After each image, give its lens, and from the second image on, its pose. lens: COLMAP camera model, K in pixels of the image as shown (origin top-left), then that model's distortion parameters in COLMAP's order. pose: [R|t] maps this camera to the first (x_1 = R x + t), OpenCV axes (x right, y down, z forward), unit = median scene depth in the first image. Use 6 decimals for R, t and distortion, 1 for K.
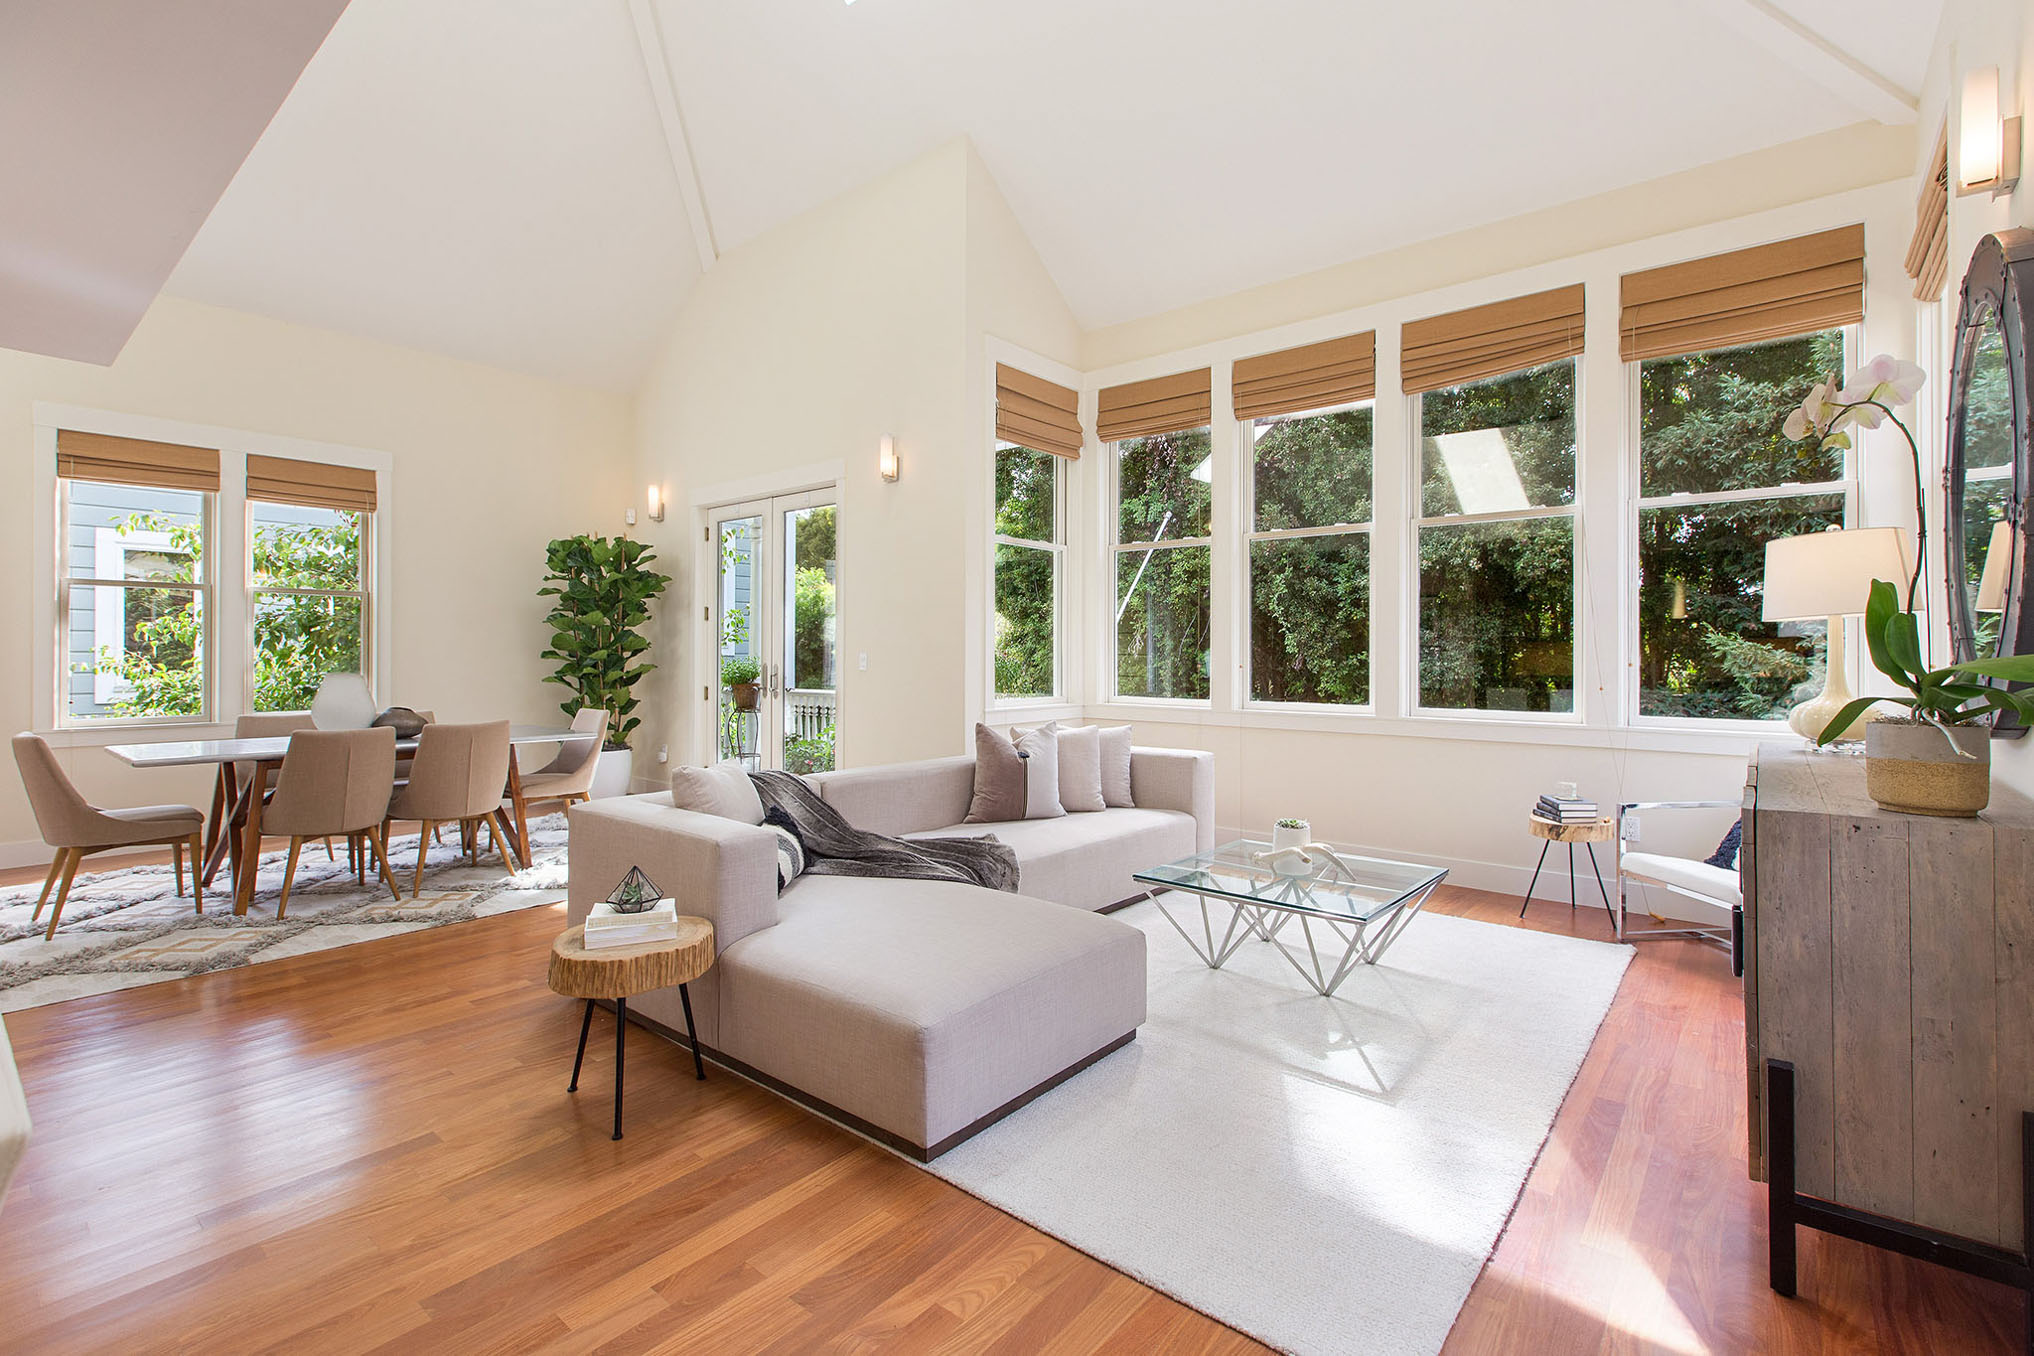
lens RADIAL K [[921.2, 0, 1035.7], [0, 921.2, 653.4], [0, 0, 1]] dist [-0.007723, 0.000201]
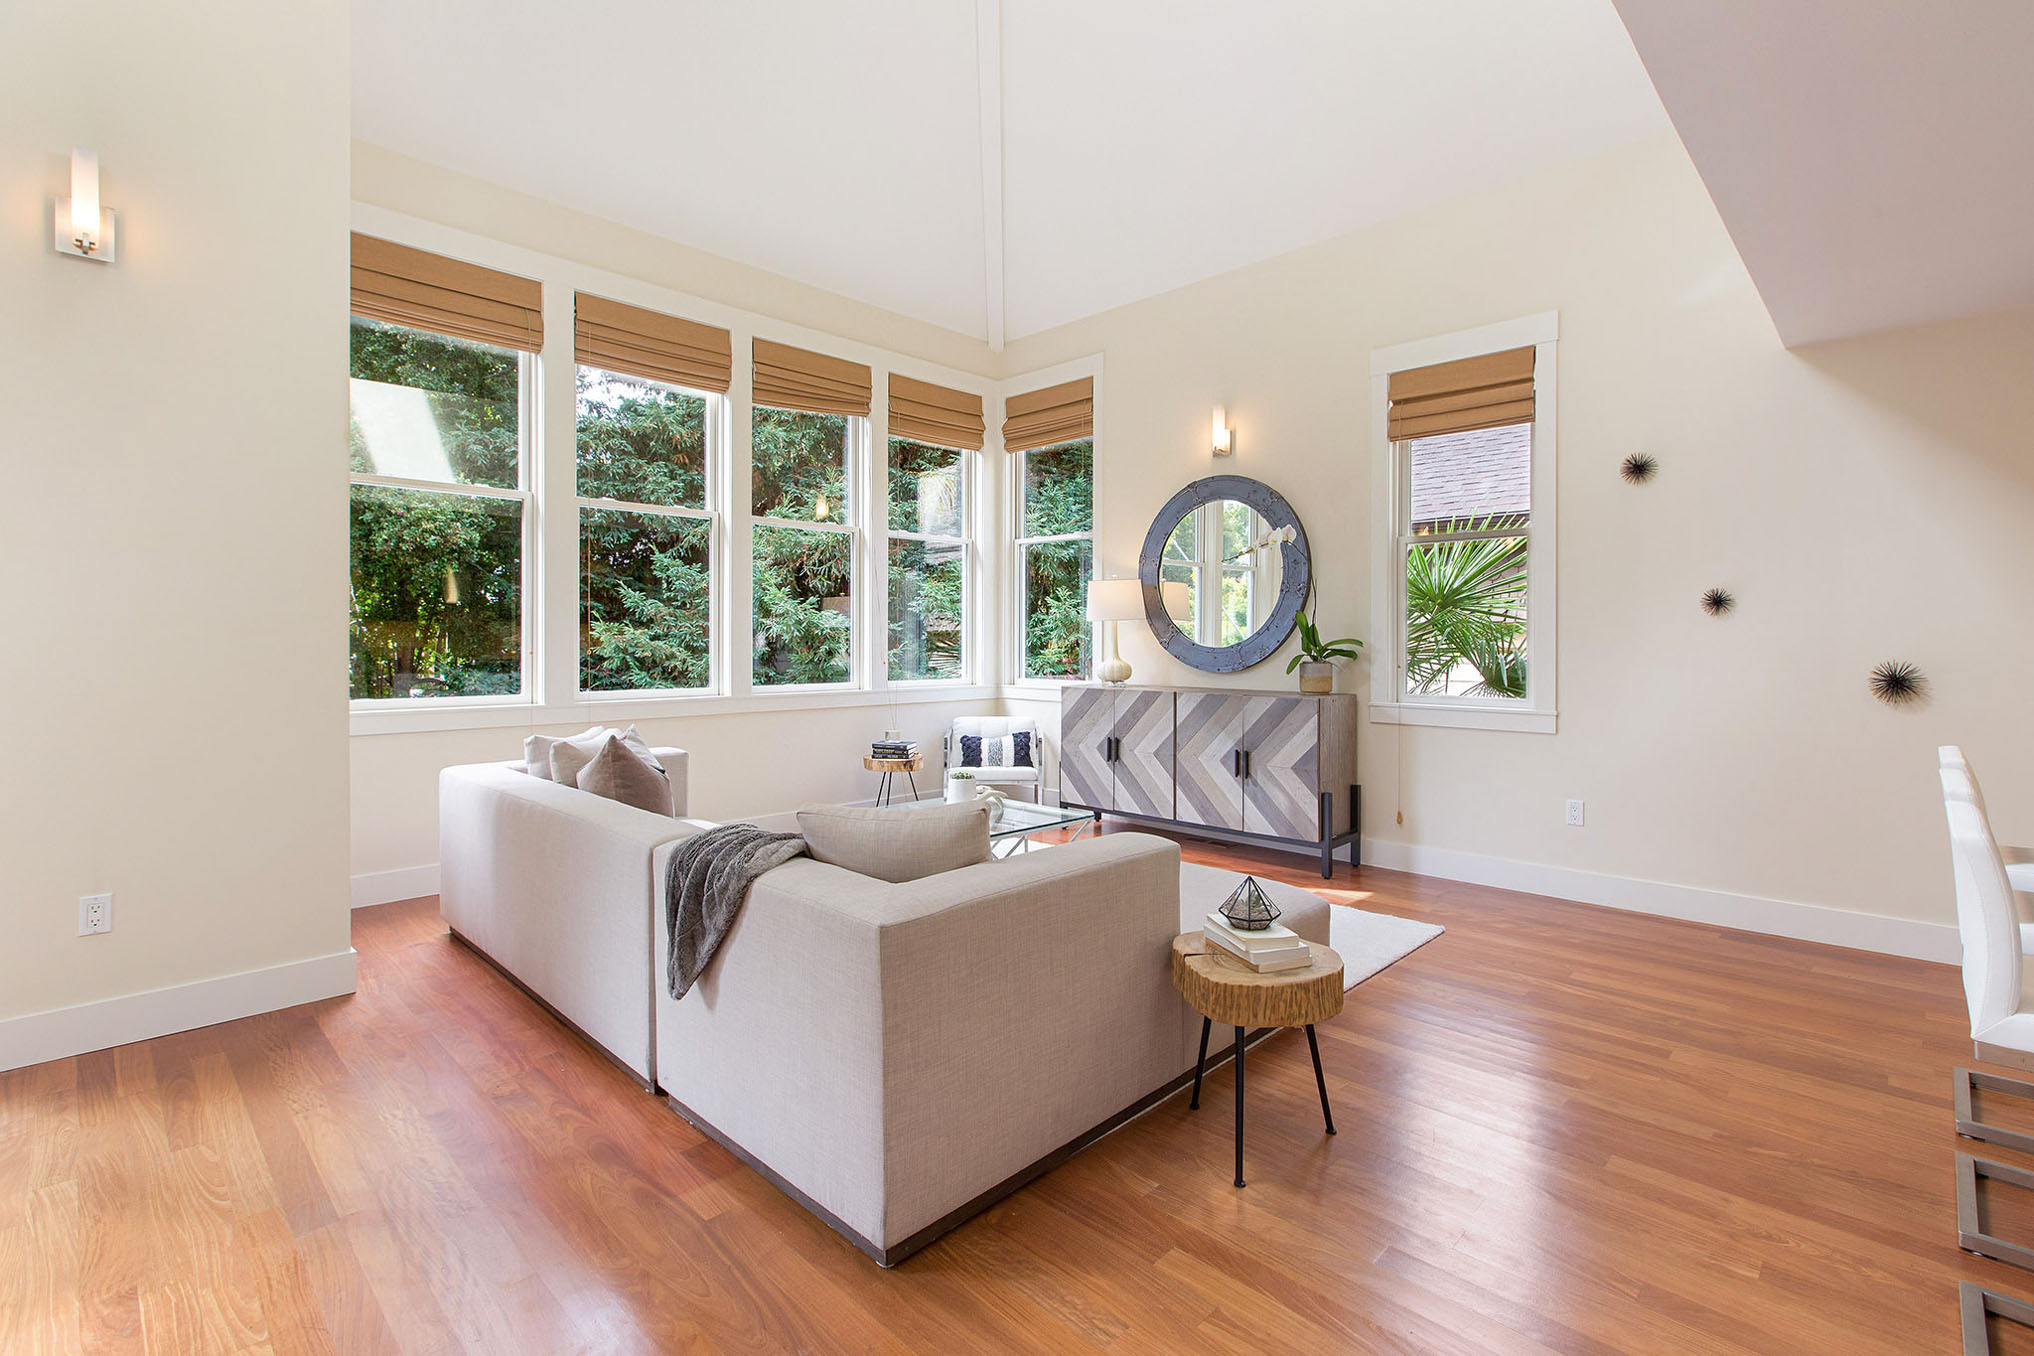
lens RADIAL K [[921.2, 0, 1049.1], [0, 921.2, 639.5], [0, 0, 1]] dist [-0.007723, 0.000201]
pose [[0.088731, 0.002074, 0.996053, -0.617994], [-0.007877, 0.999968, -0.001380, 0.000667], [-0.996024, -0.007723, 0.088745, 0.514639]]
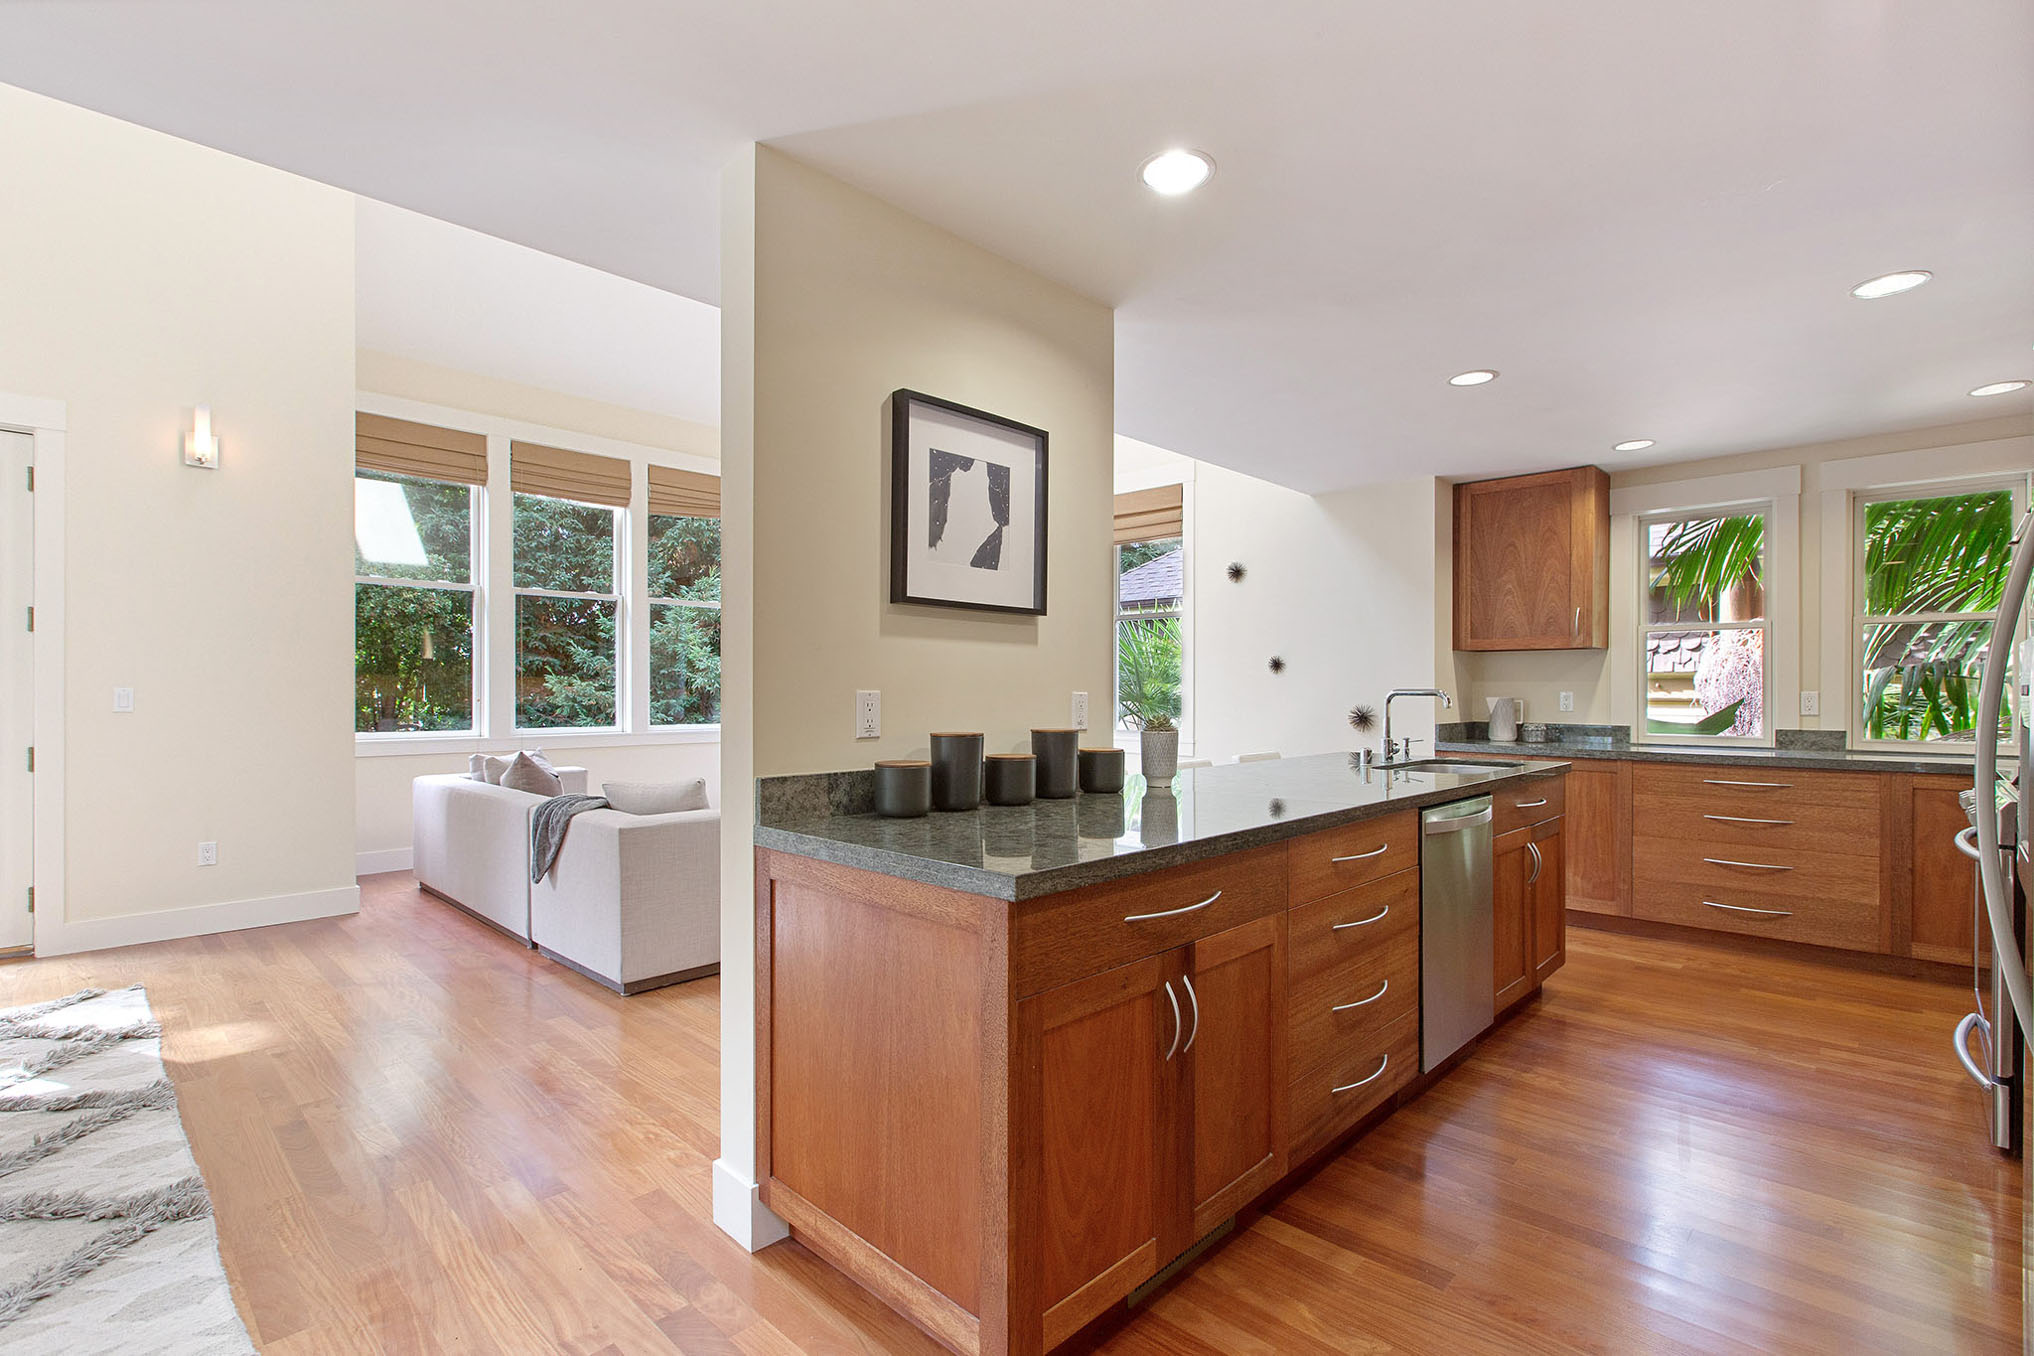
lens RADIAL K [[921.2, 0, 1029.2], [0, 921.2, 689.8], [0, 0, 1]] dist [-0.007723, 0.000201]
pose [[0.089906, 0.001573, 0.995949, -0.940121], [-0.007197, 0.999974, -0.000930, -0.001954], [-0.995924, -0.007084, 0.089915, 0.246894]]
